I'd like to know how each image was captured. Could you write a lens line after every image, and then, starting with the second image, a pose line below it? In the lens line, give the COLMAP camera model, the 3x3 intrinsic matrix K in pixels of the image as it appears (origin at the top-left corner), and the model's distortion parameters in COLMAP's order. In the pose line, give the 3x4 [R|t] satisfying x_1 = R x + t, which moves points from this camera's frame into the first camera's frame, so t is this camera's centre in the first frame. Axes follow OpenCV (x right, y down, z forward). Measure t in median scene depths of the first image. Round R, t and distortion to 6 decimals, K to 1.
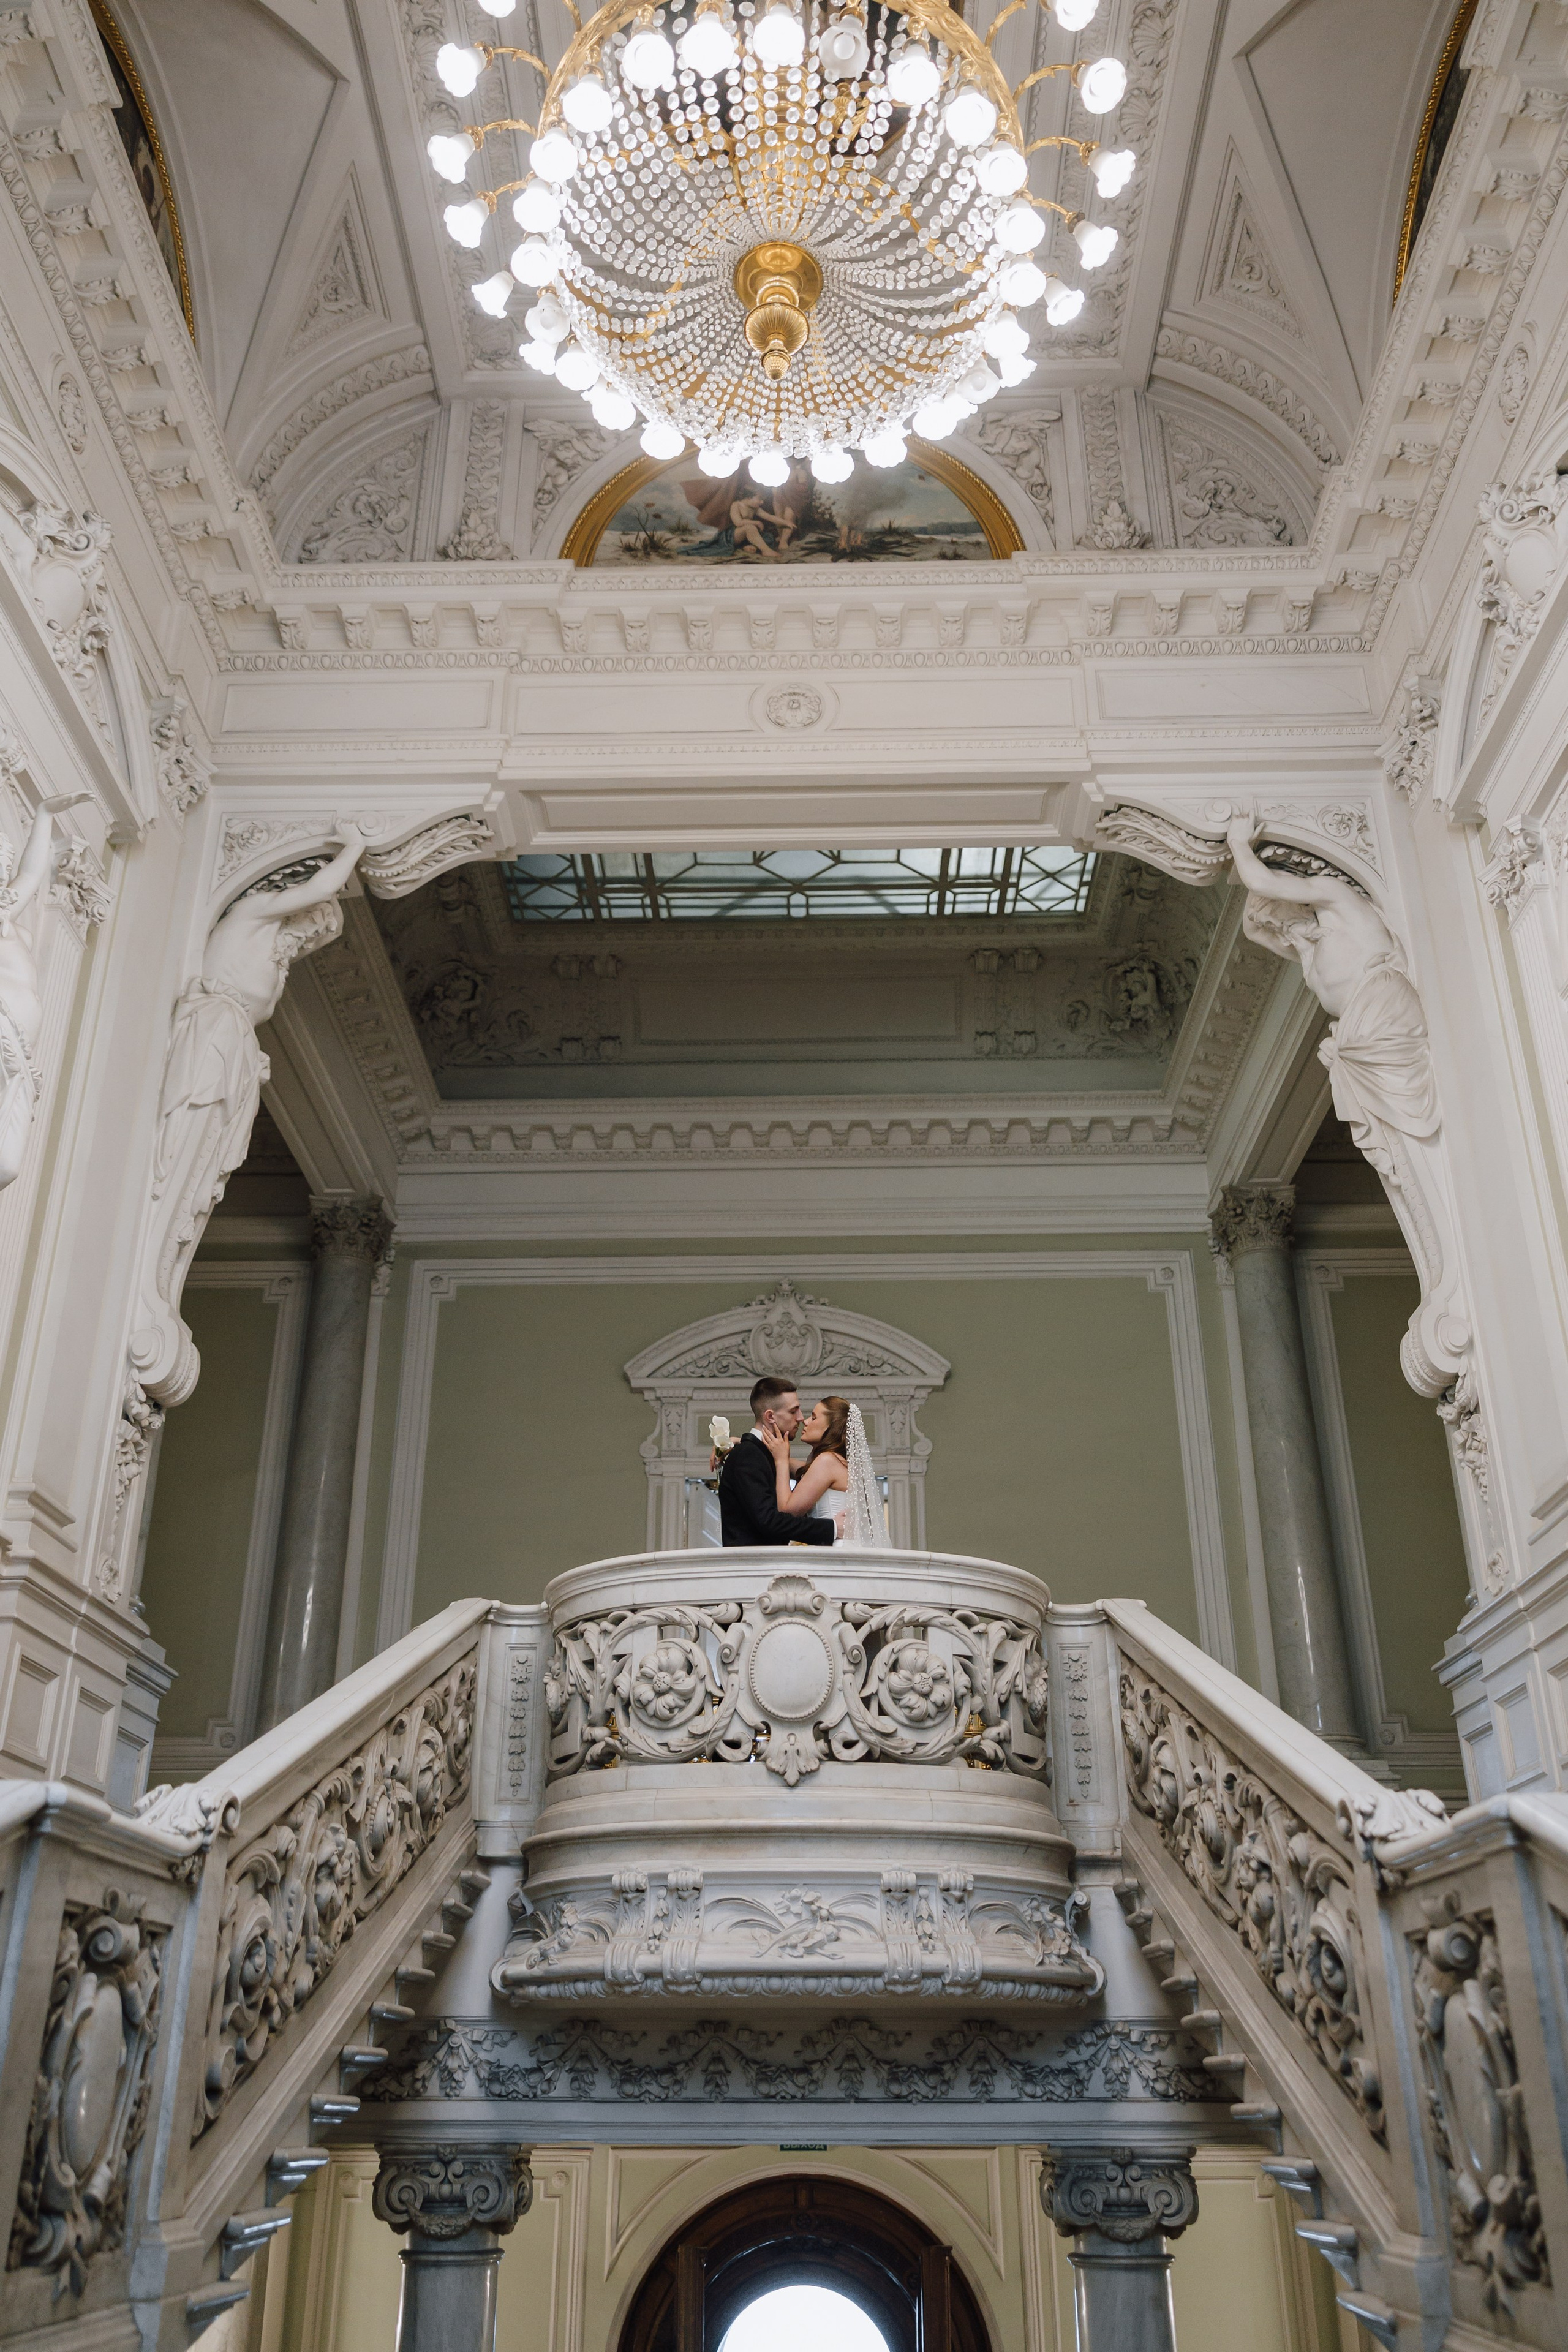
lens RADIAL K [[1855.7, 0, 784.0], [0, 1855.7, 1176.0], [0, 0, 1]] dist [-0.003380, -0.000576]
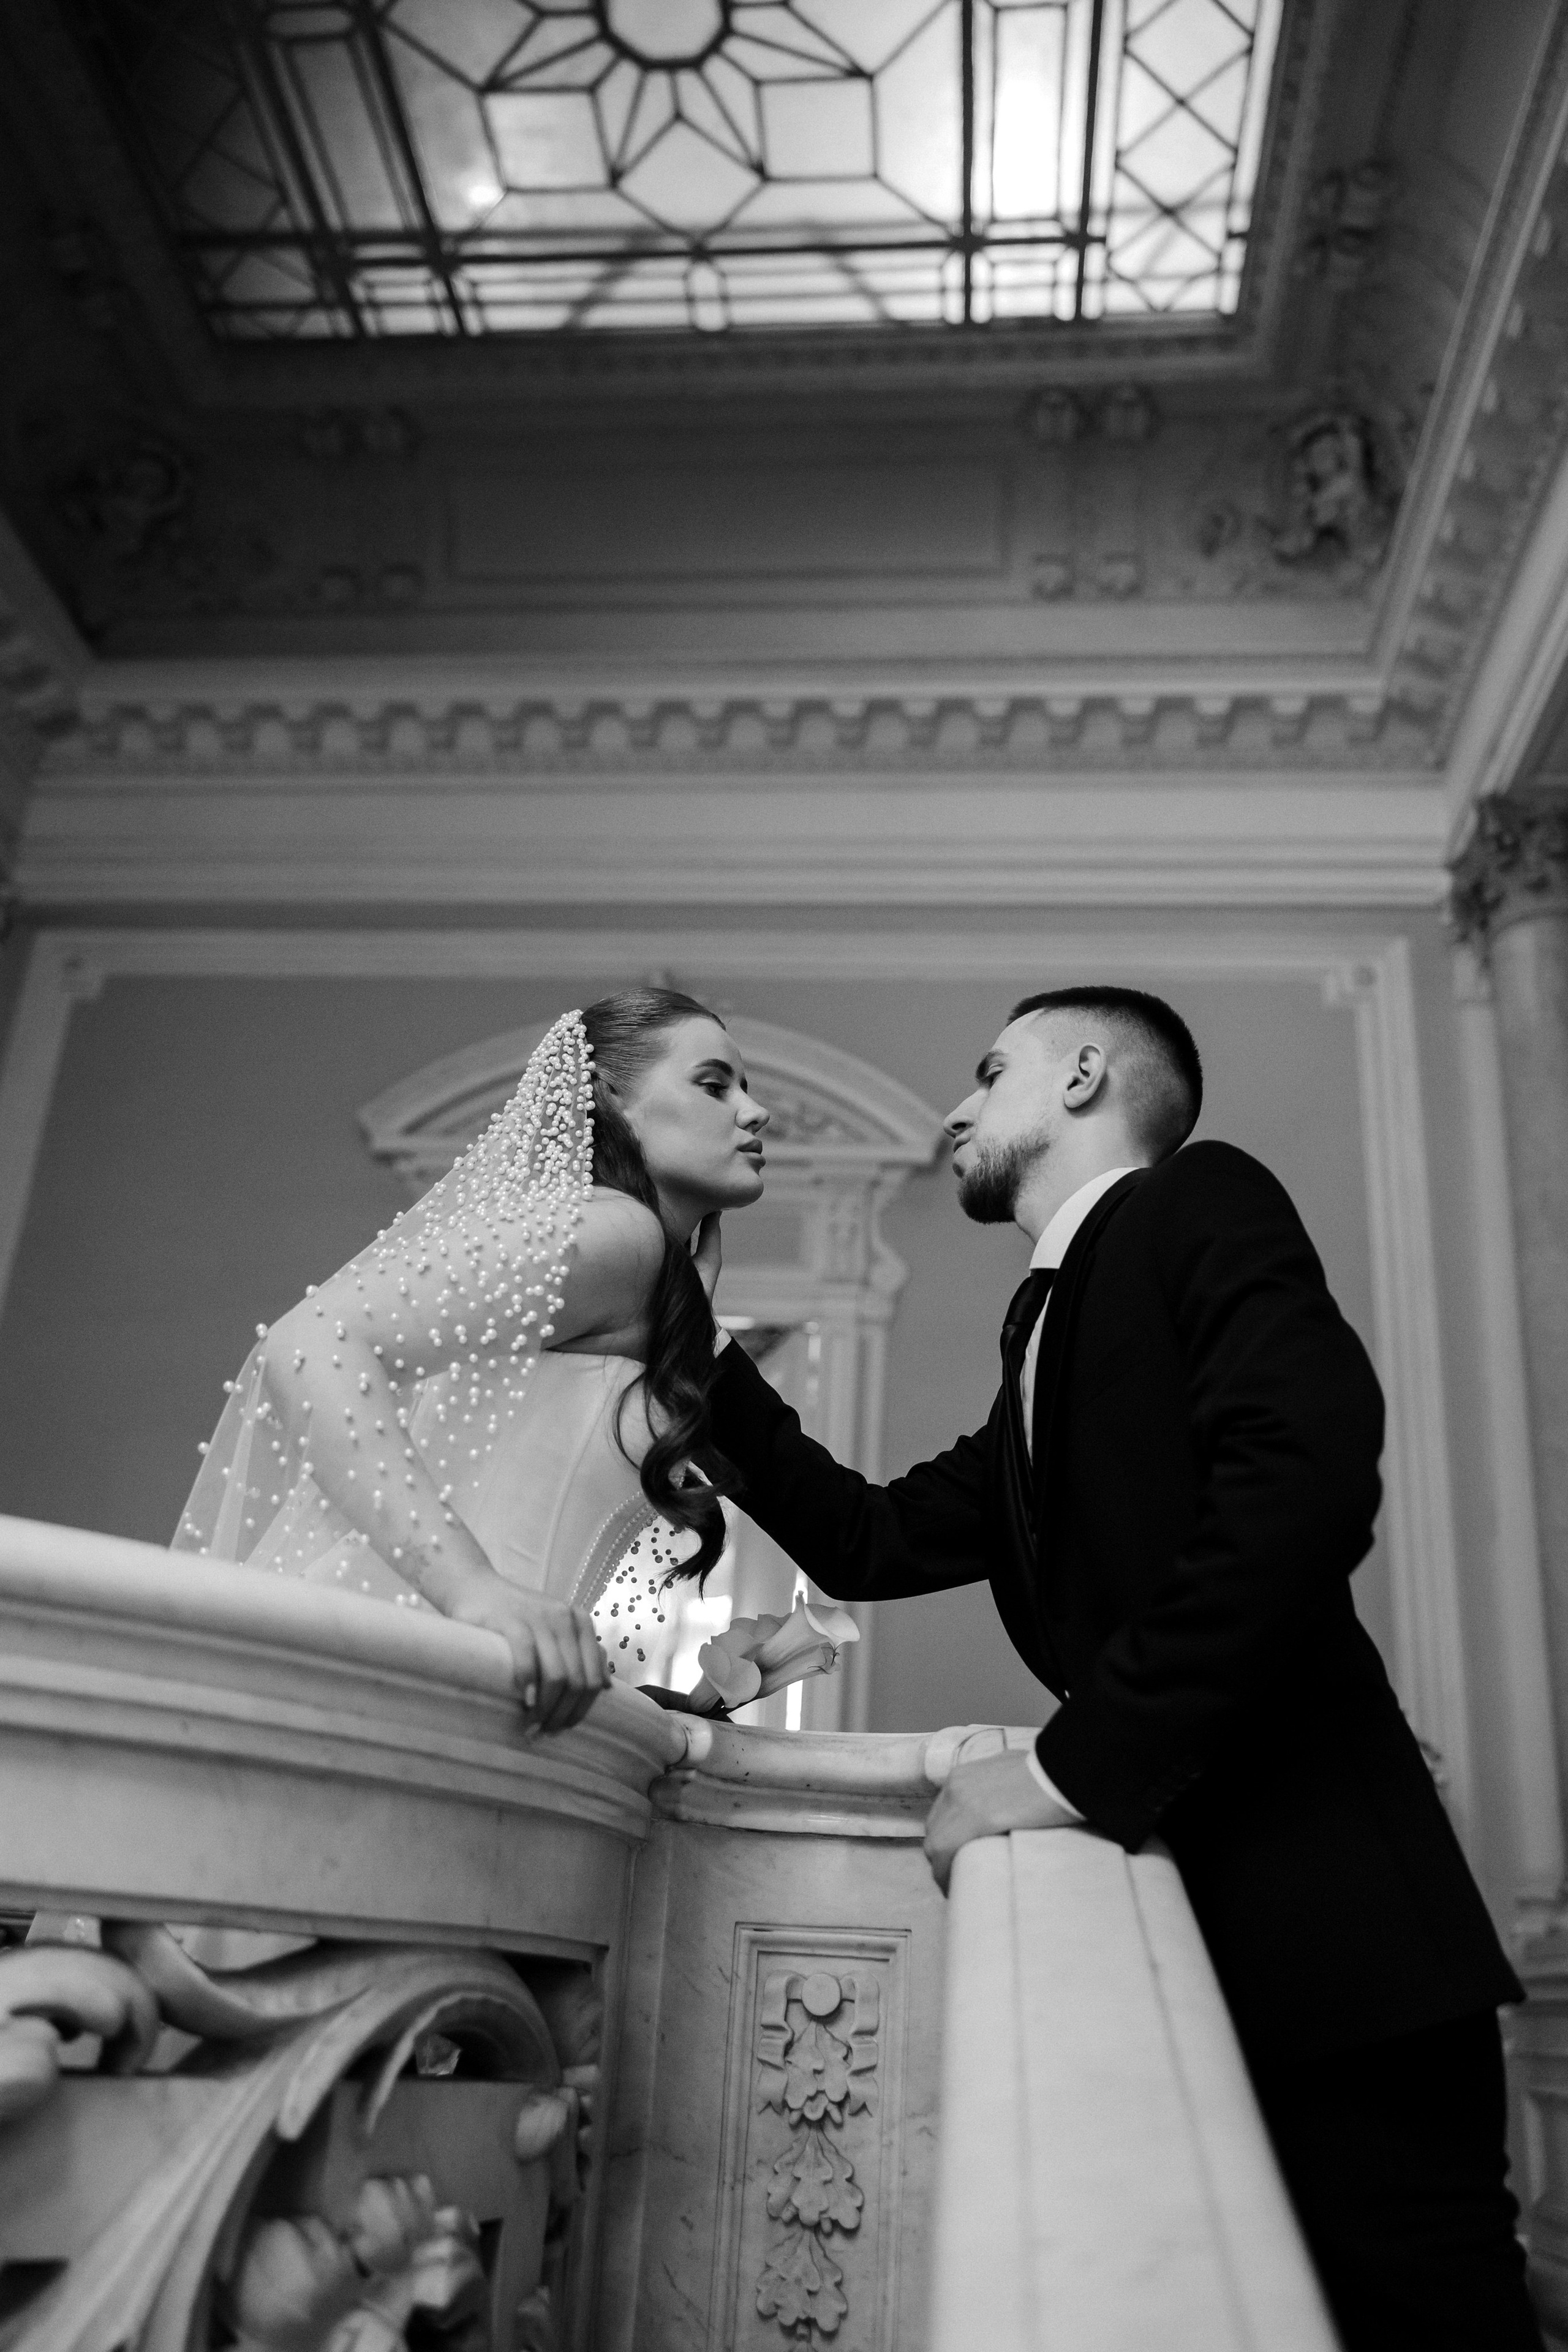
lens RADIAL K [[1951.5, 0, 784.0], [0, 1951.5, 1176.0], [0, 0, 1]] dist [0.004899, -0.001280]
pose [[0.995946, 0.029071, -0.085125, 0.087821], [-0.024134, 0.997998, 0.058459, 0.080928], [0.086654, -0.056167, 0.994654, 0.411195]]
